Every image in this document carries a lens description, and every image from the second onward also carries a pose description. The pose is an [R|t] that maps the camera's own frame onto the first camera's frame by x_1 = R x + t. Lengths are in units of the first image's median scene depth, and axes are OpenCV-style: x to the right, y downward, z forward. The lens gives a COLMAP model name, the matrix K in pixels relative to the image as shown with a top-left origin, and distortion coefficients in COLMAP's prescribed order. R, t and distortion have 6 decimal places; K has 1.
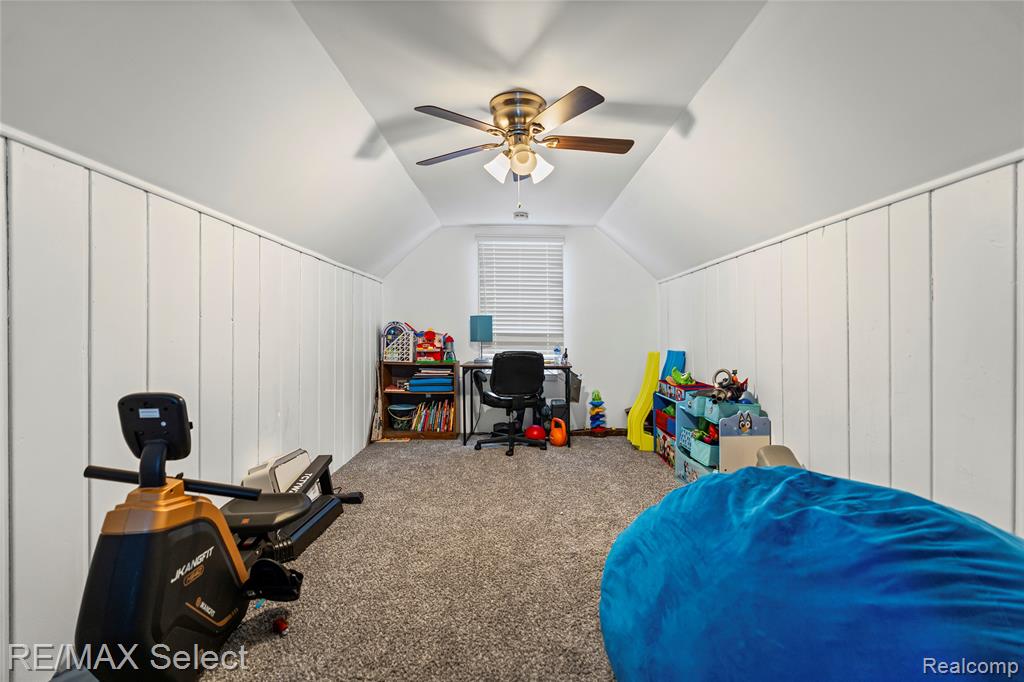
lens RADIAL K [[467.9, 0, 516.2], [0, 467.9, 342.4], [0, 0, 1]] dist [-0.018002, 0.000311]
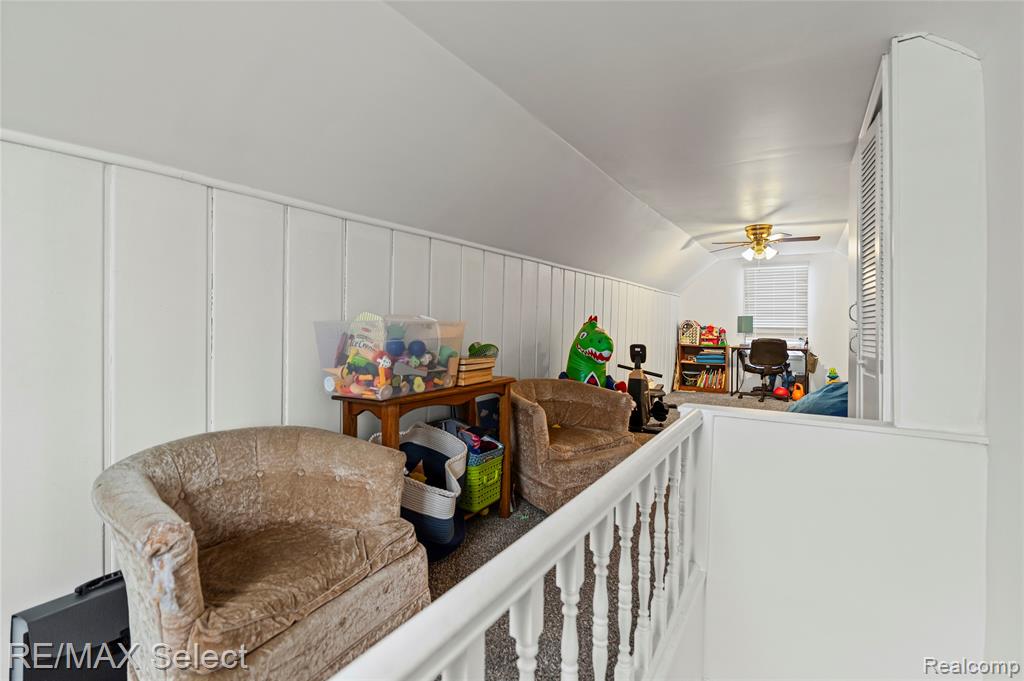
lens RADIAL K [[467.9, 0, 515.8], [0, 467.9, 345.6], [0, 0, 1]] dist [-0.018002, 0.000311]
pose [[0.850677, 0.020467, -0.525289, 0.094973], [-0.008732, 0.999654, 0.024809, 0.009622], [0.525615, -0.016518, 0.850562, -0.743289]]
